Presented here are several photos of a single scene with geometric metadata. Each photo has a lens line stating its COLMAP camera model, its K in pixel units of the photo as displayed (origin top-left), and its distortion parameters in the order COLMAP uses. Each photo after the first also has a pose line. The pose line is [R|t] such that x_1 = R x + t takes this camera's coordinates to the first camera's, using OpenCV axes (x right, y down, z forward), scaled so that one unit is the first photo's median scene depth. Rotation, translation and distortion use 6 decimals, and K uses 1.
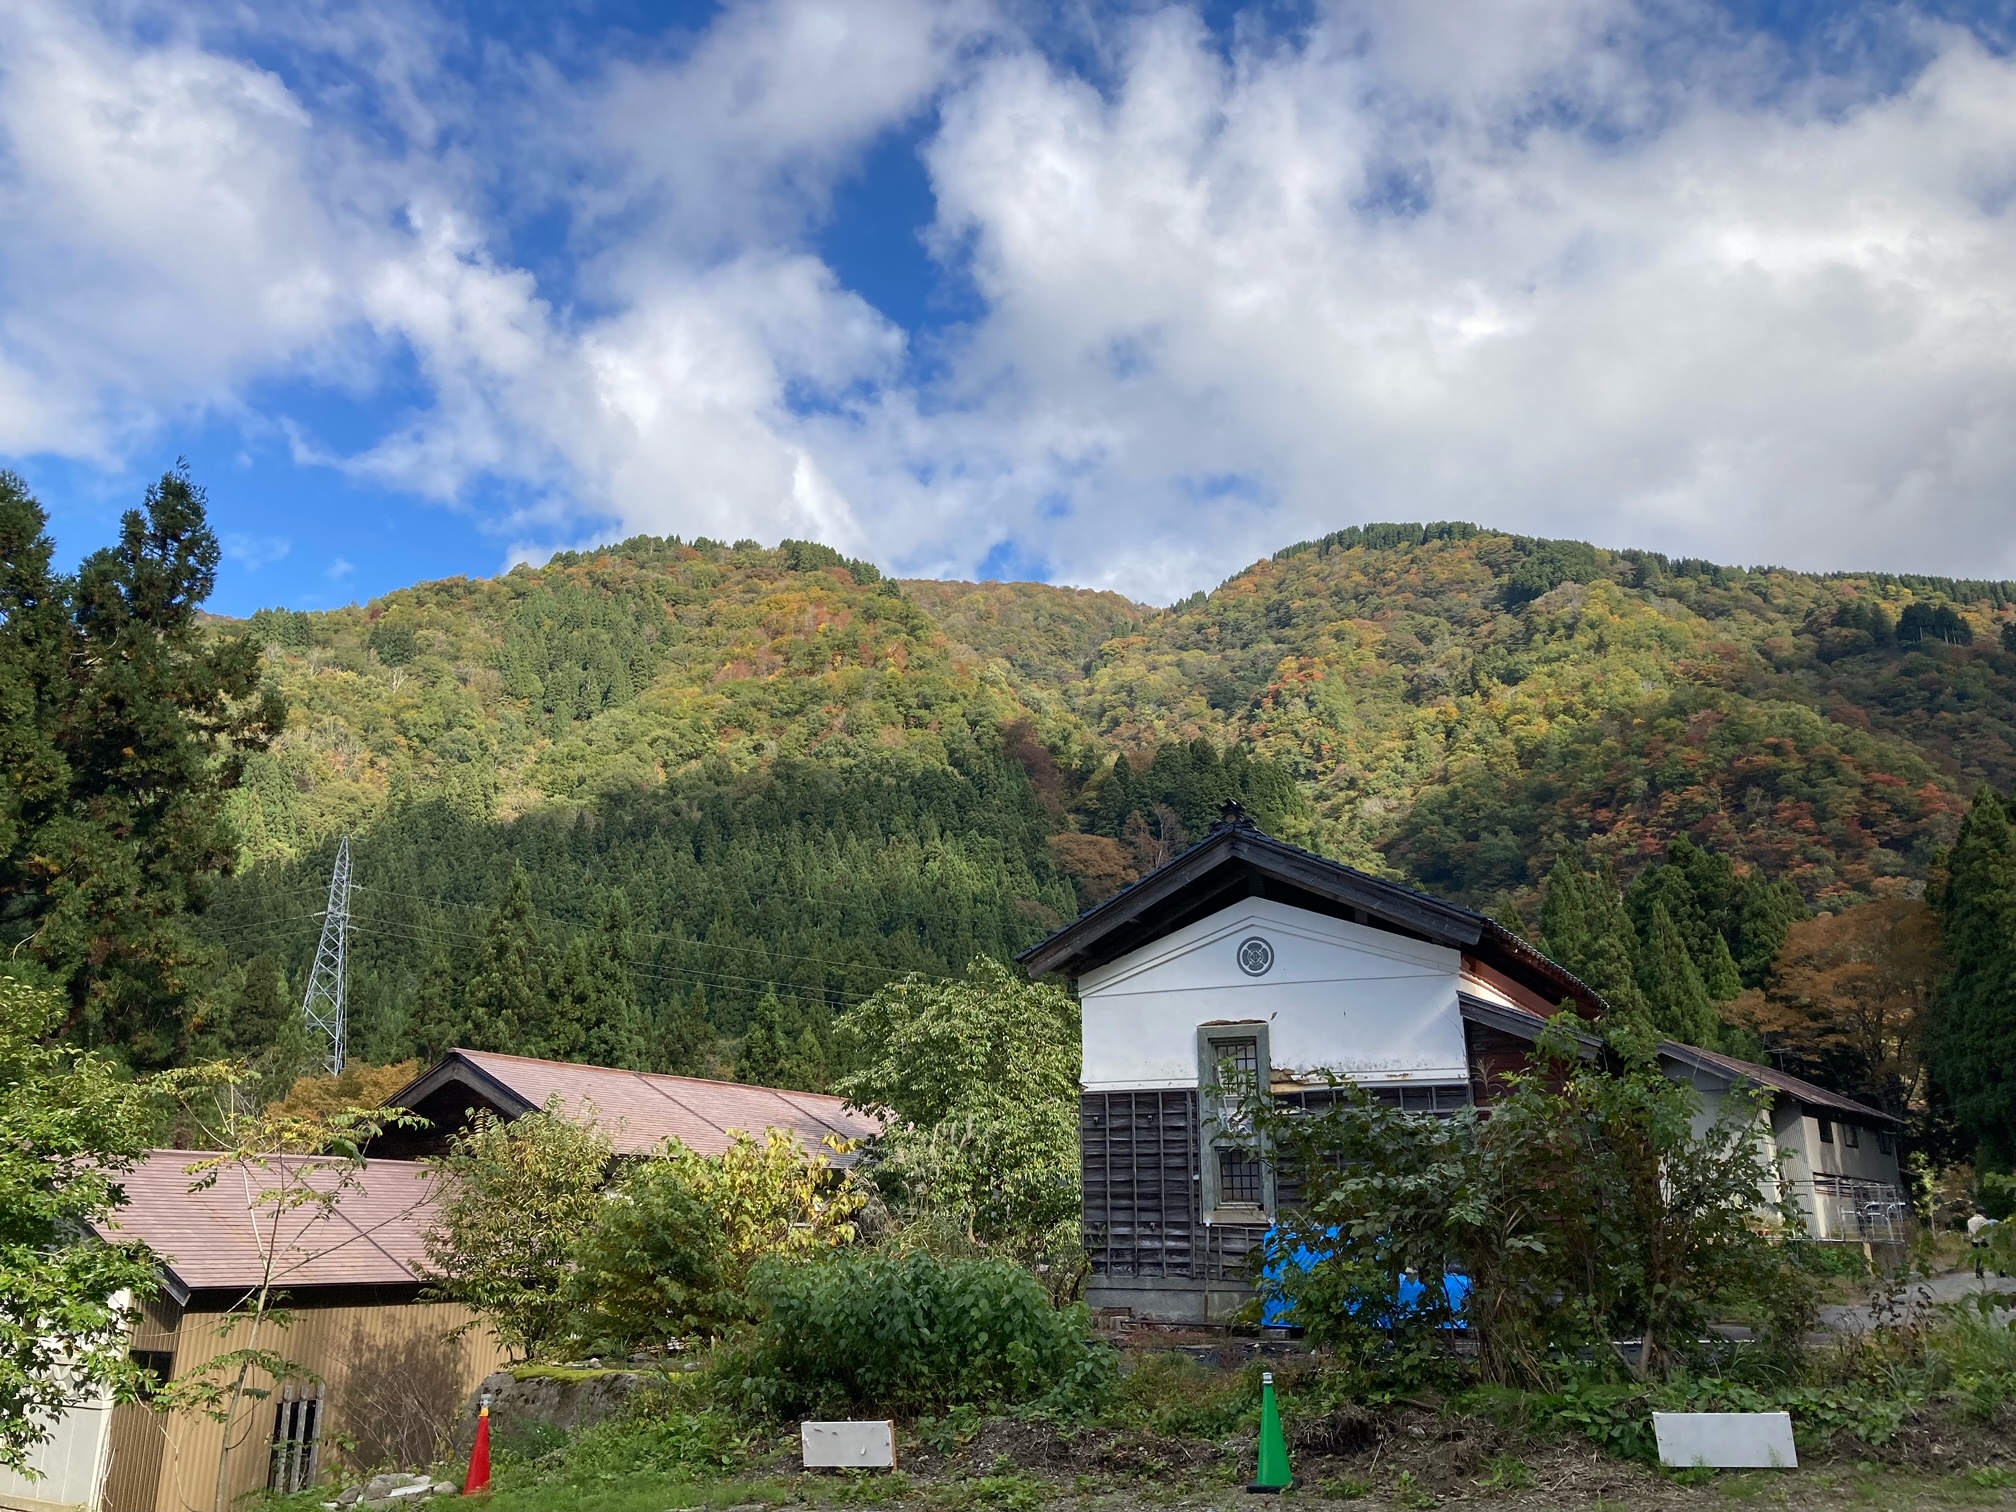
lens RADIAL K [[1617.3, 0, 1005.1], [0, 1617.3, 725.2], [0, 0, 1]] dist [0.048231, -0.064251]
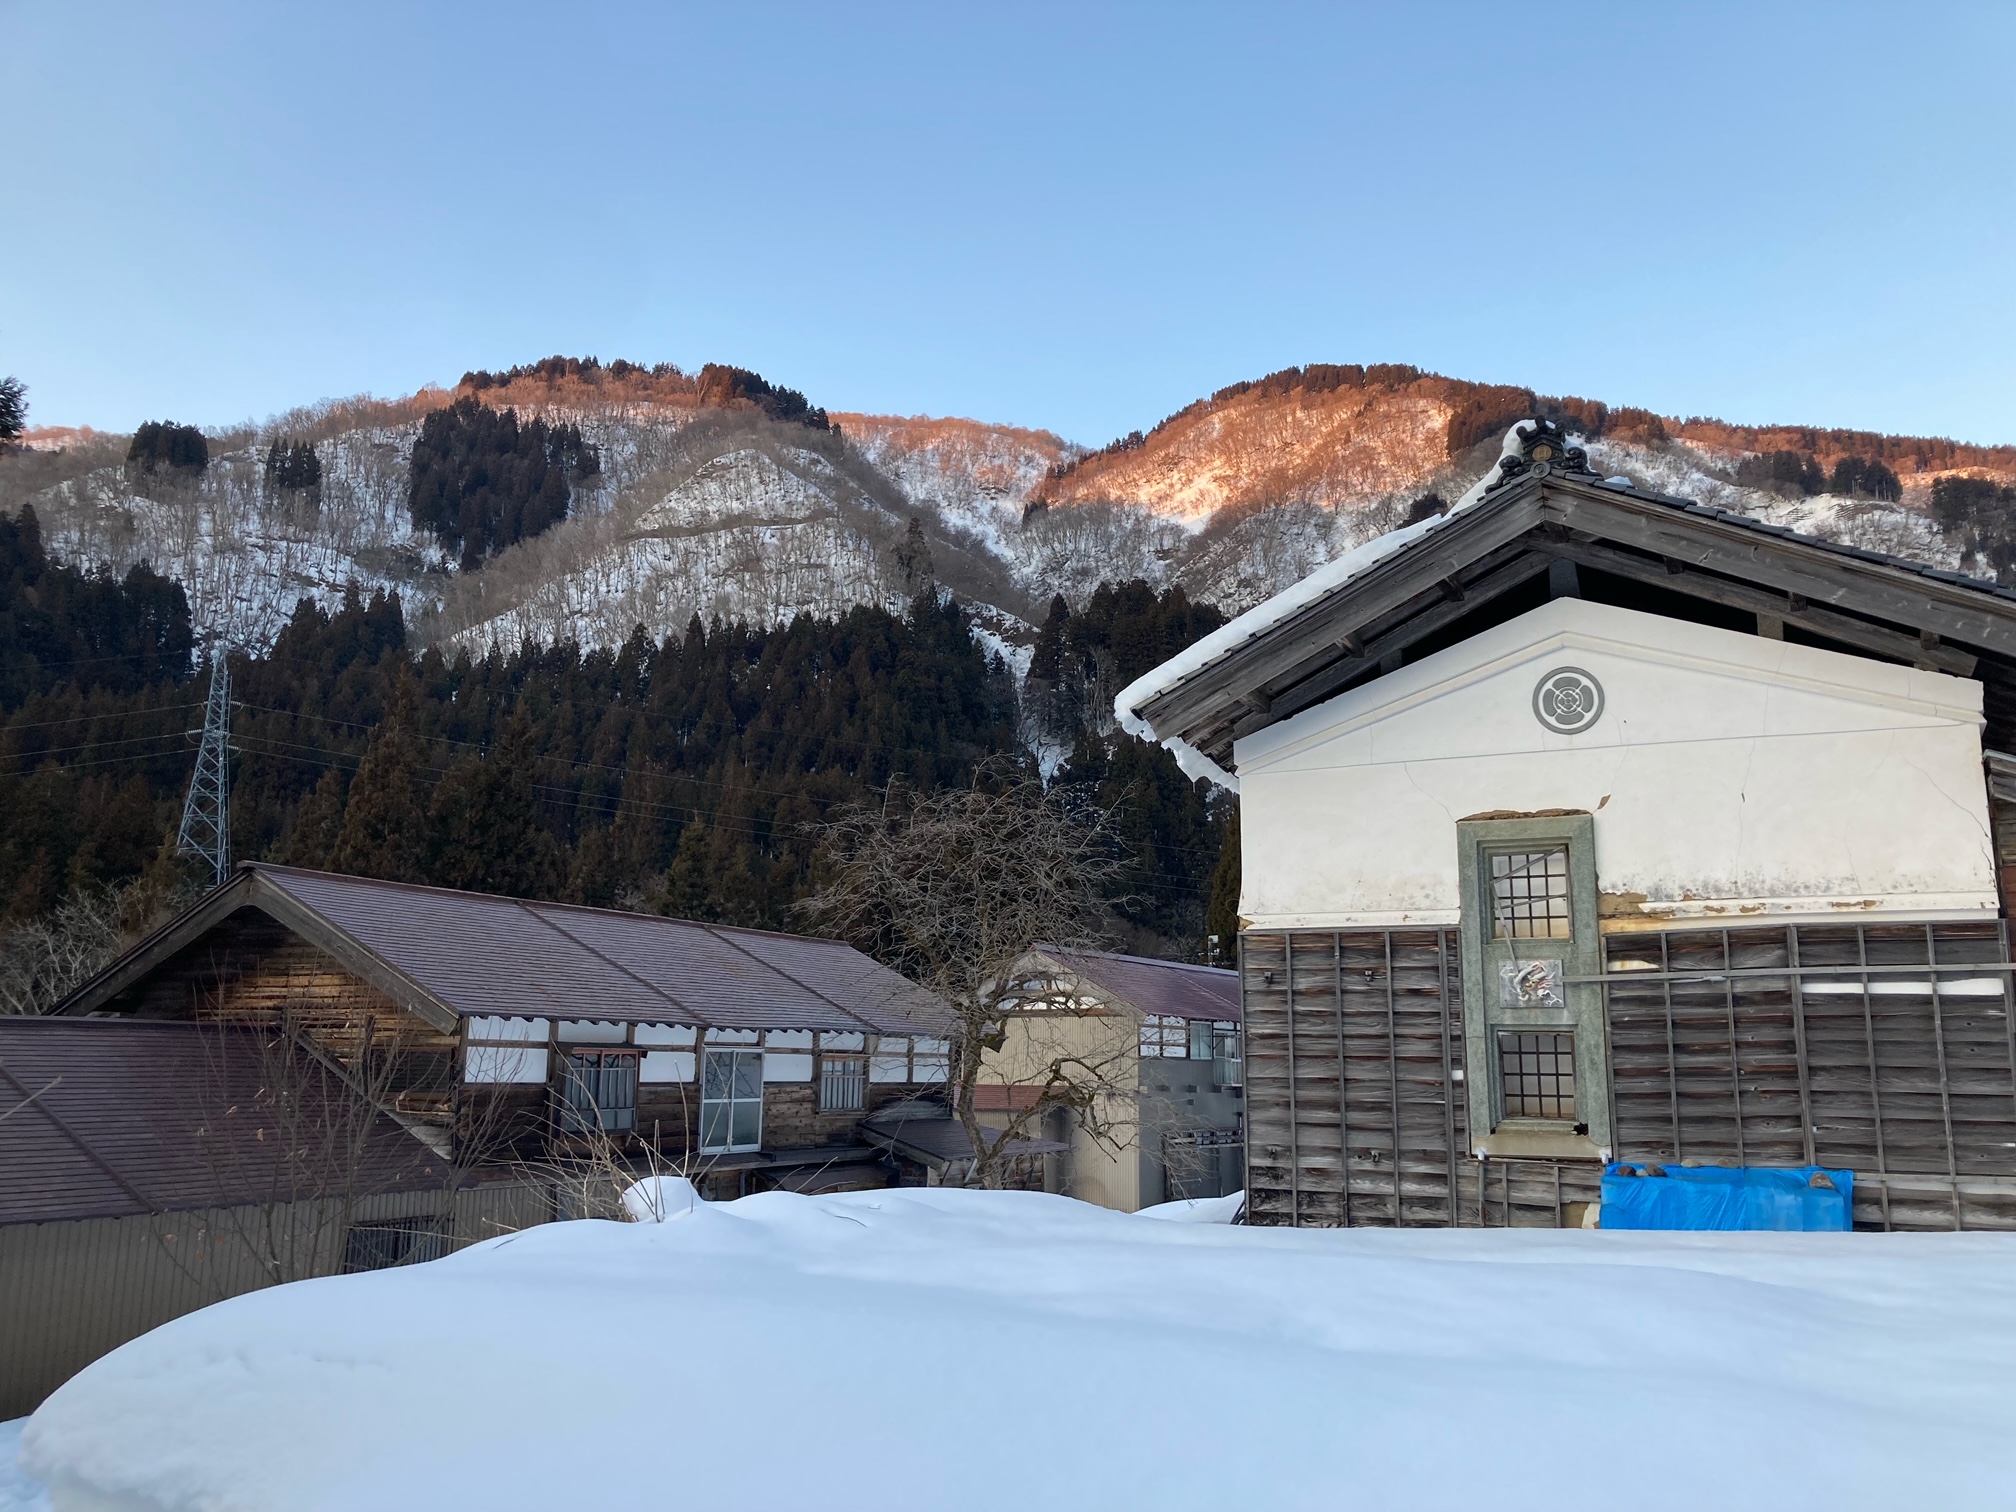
lens RADIAL K [[1648.1, 0, 1005.0], [0, 1648.1, 753.5], [0, 0, 1]] dist [0.000083, -0.001892]
pose [[0.999011, 0.013128, 0.042480, -0.068731], [-0.017826, 0.993530, 0.112167, 0.101317], [-0.040733, -0.112813, 0.992781, 0.435901]]
